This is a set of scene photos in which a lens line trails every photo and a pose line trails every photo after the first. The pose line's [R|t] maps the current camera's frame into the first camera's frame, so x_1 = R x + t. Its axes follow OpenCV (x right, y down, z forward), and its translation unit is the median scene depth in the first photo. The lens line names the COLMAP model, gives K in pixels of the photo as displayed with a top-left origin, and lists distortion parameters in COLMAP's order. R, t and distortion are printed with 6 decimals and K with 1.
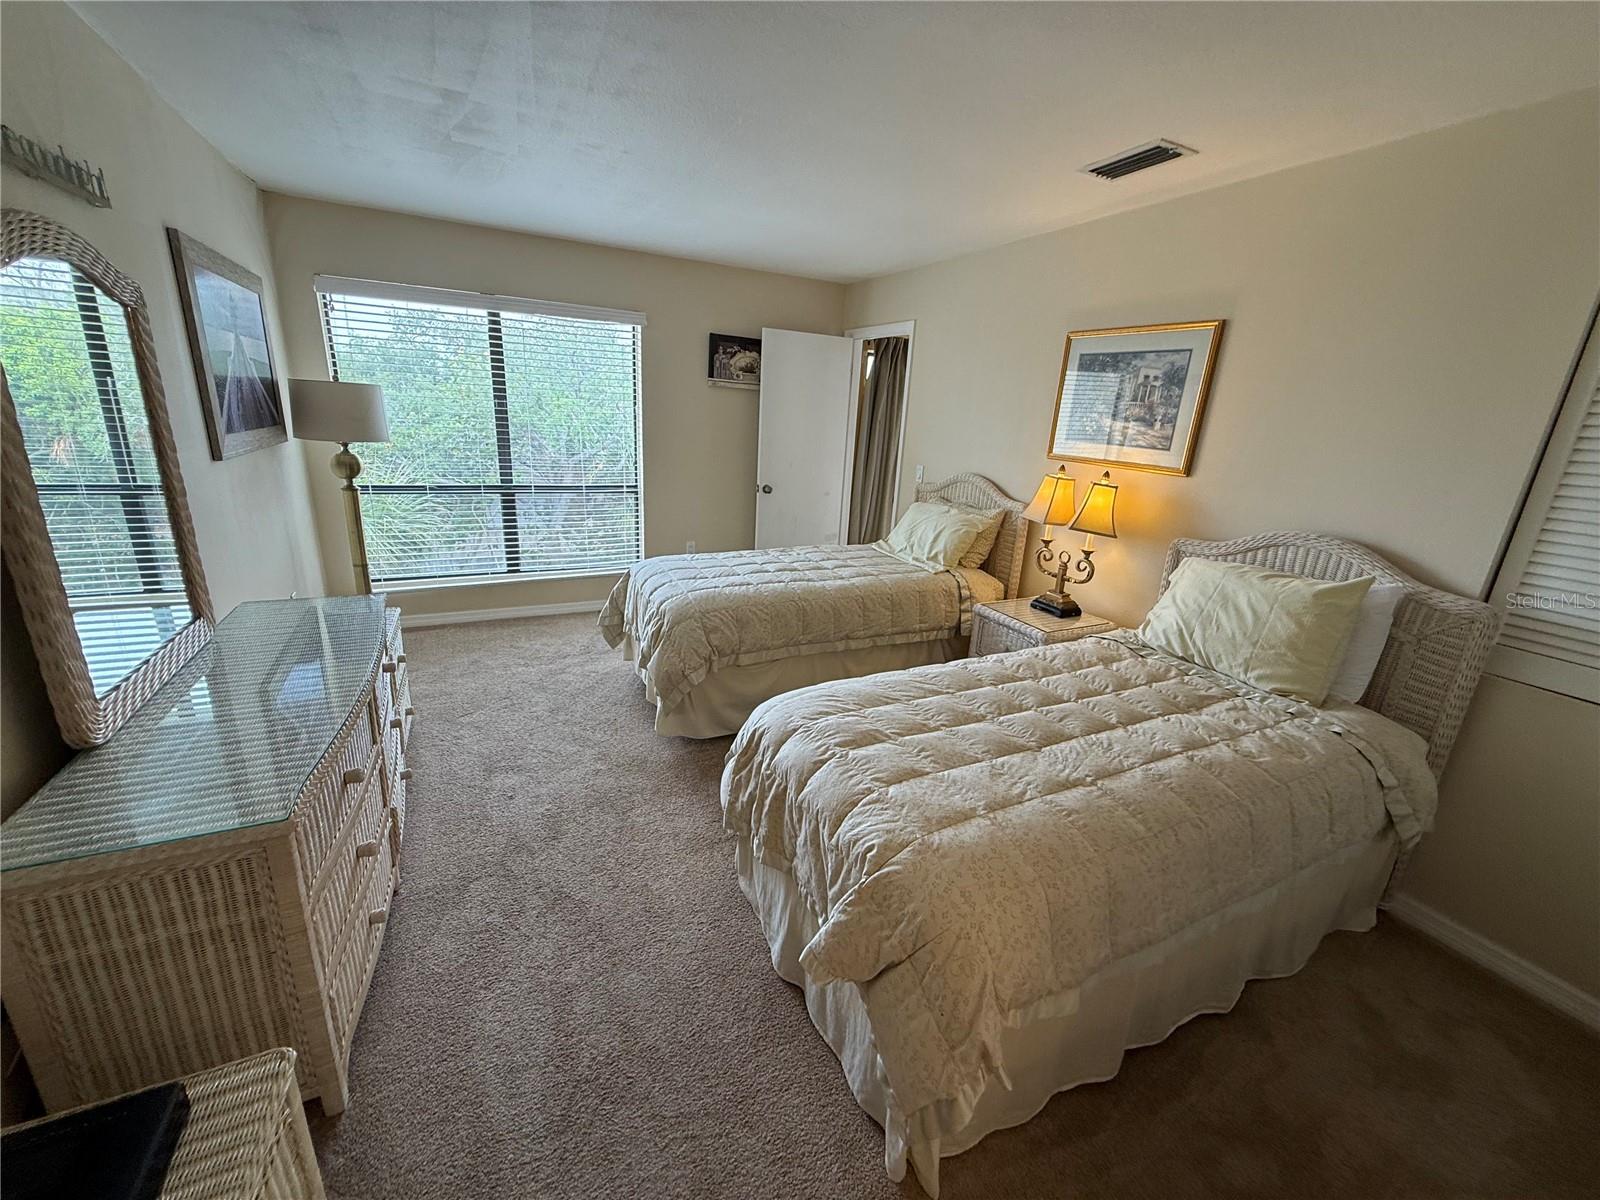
lens RADIAL K [[633.6, 0, 798.9], [0, 633.6, 593.5], [0, 0, 1]] dist [0.000146, 0.000569]
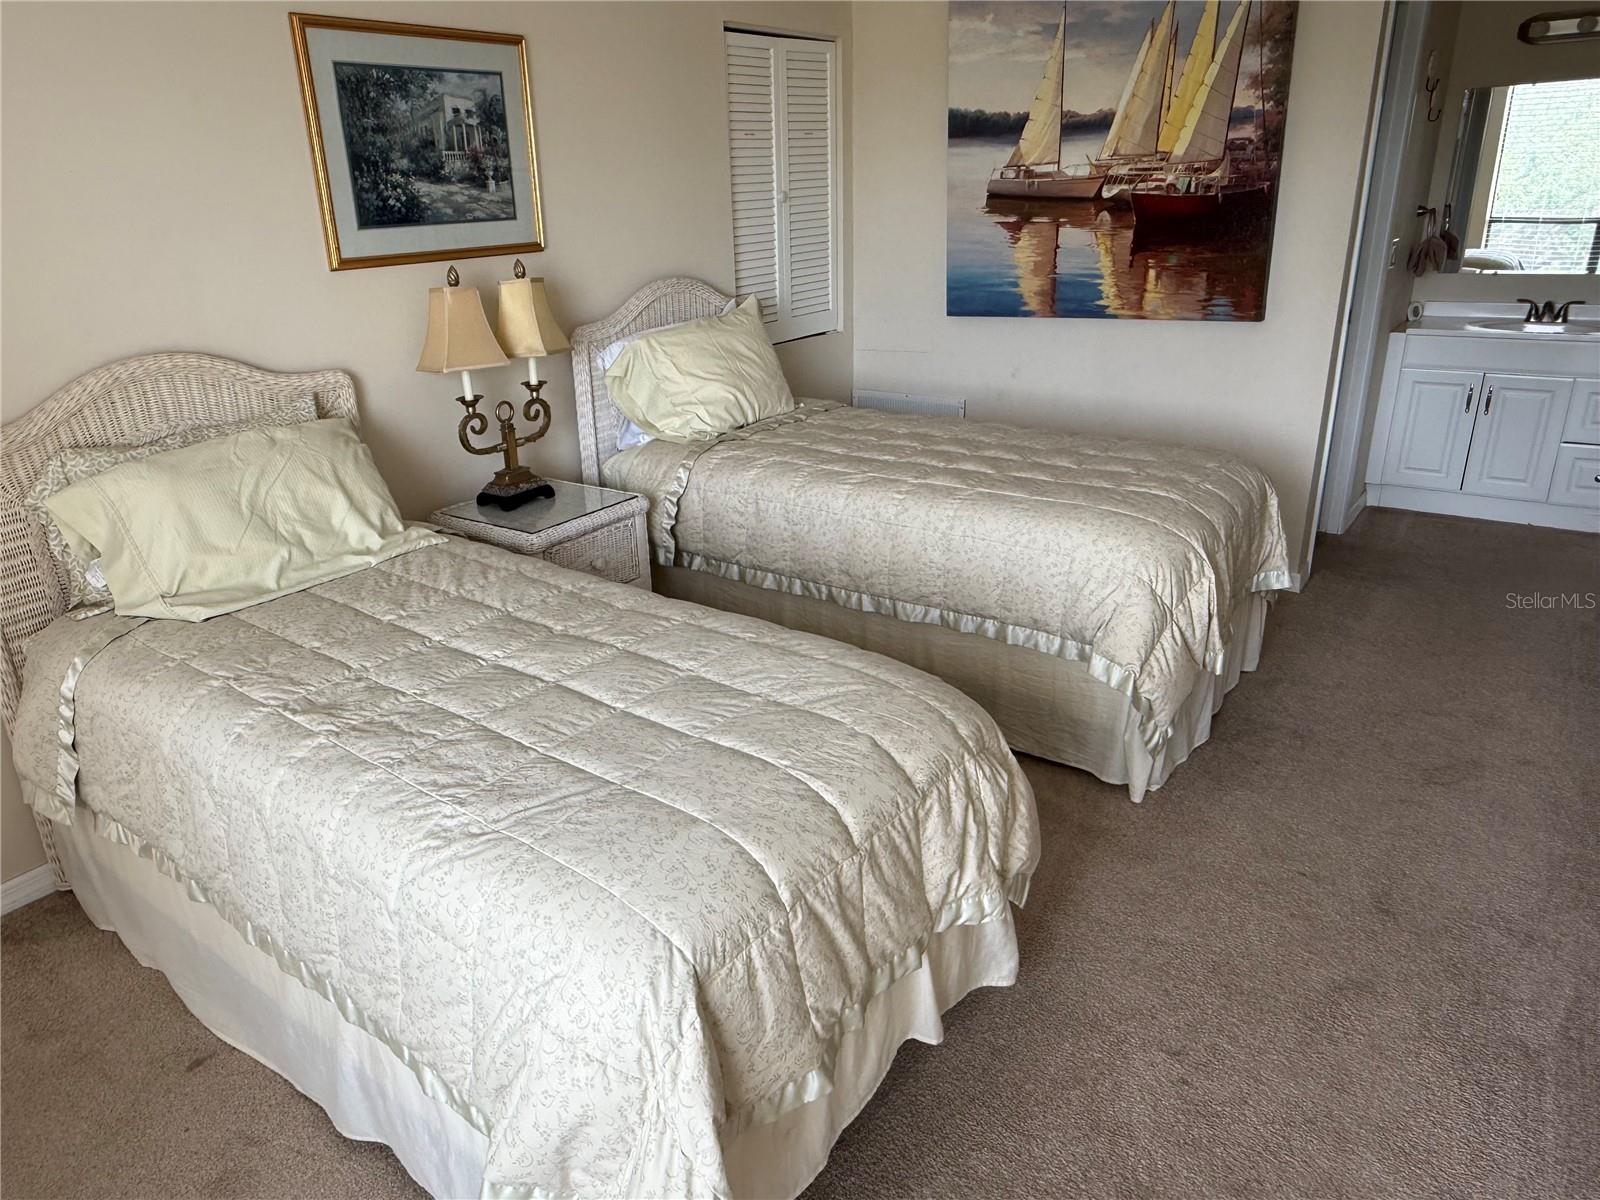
lens RADIAL K [[1131.6, 0, 782.7], [0, 1131.6, 603.7], [0, 0, 1]] dist [0.007673, 0.006994]
pose [[-0.458348, -0.358367, 0.813320, -0.731628], [0.261566, 0.820187, 0.508799, -0.431120], [-0.849412, 0.445944, -0.282195, 1.268209]]
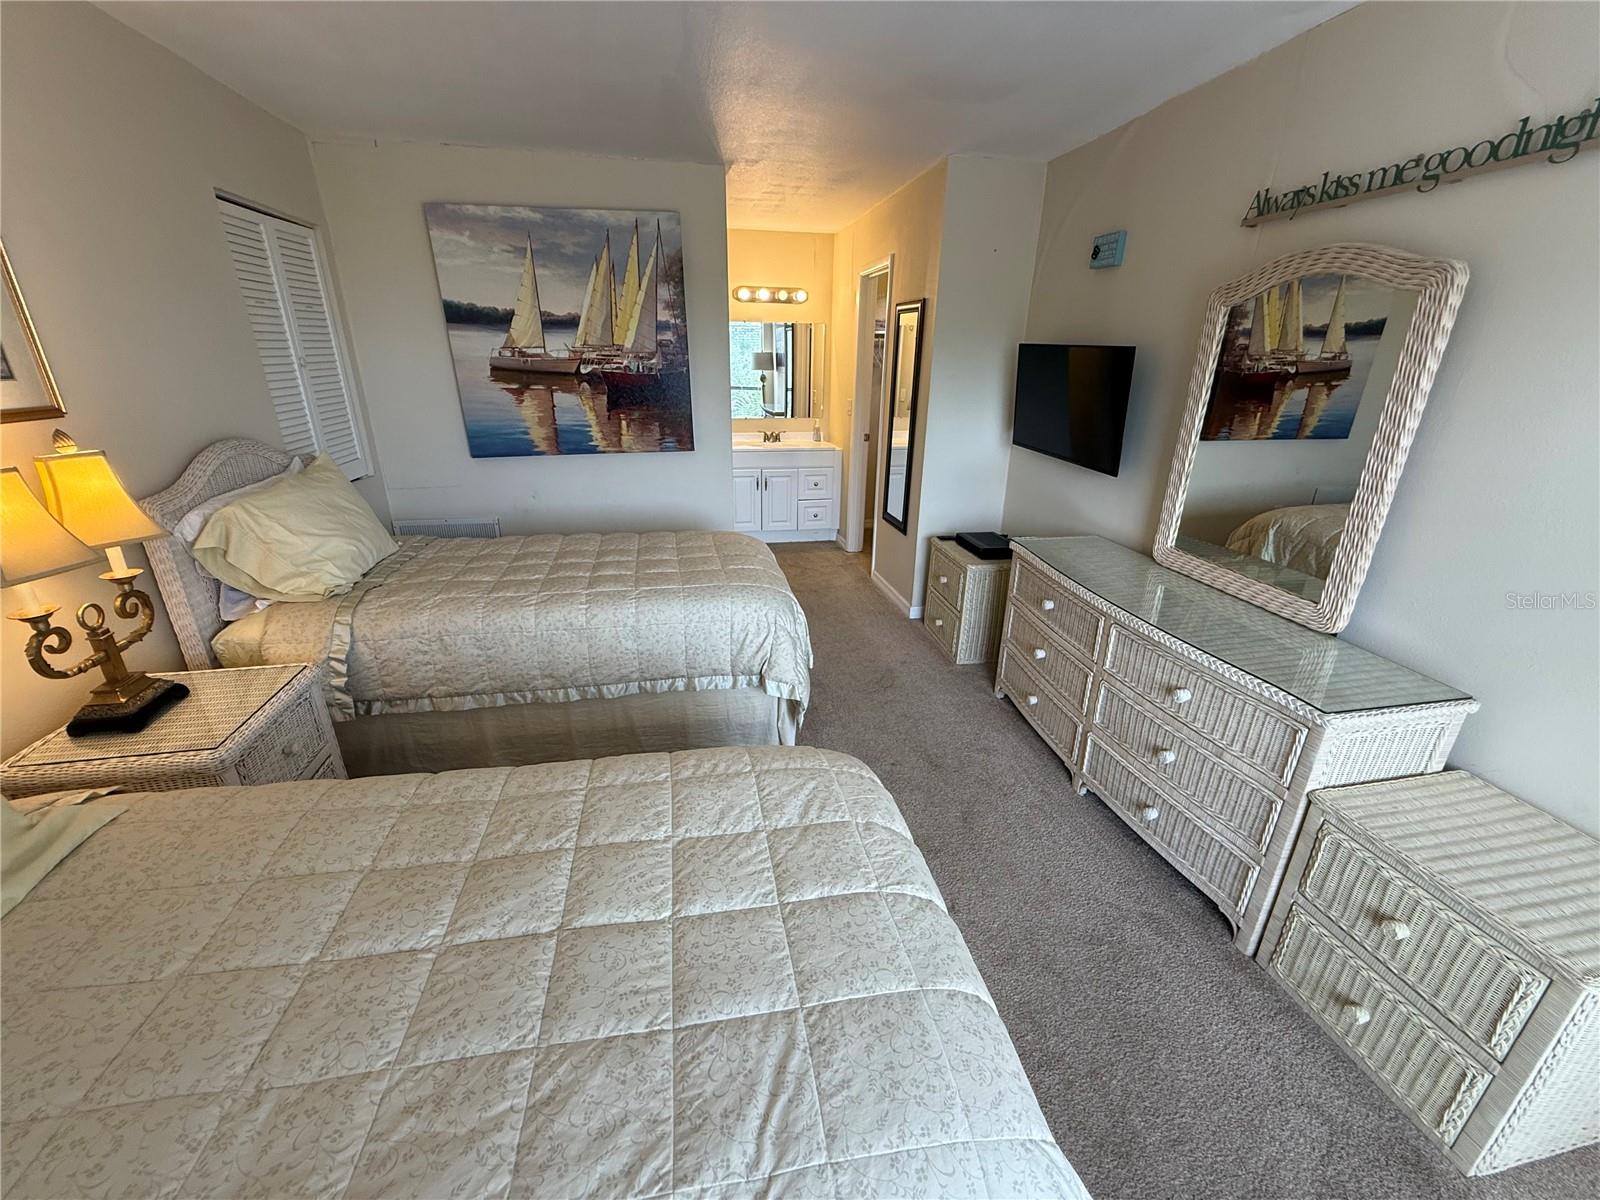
lens RADIAL K [[633.6, 0, 811.6], [0, 633.6, 598.6], [0, 0, 1]] dist [0.000146, 0.000569]
pose [[-0.965177, -0.167944, 0.200568, -0.250705], [-0.008538, 0.786521, 0.617504, -0.418929], [-0.261457, 0.594289, -0.760566, 1.333536]]
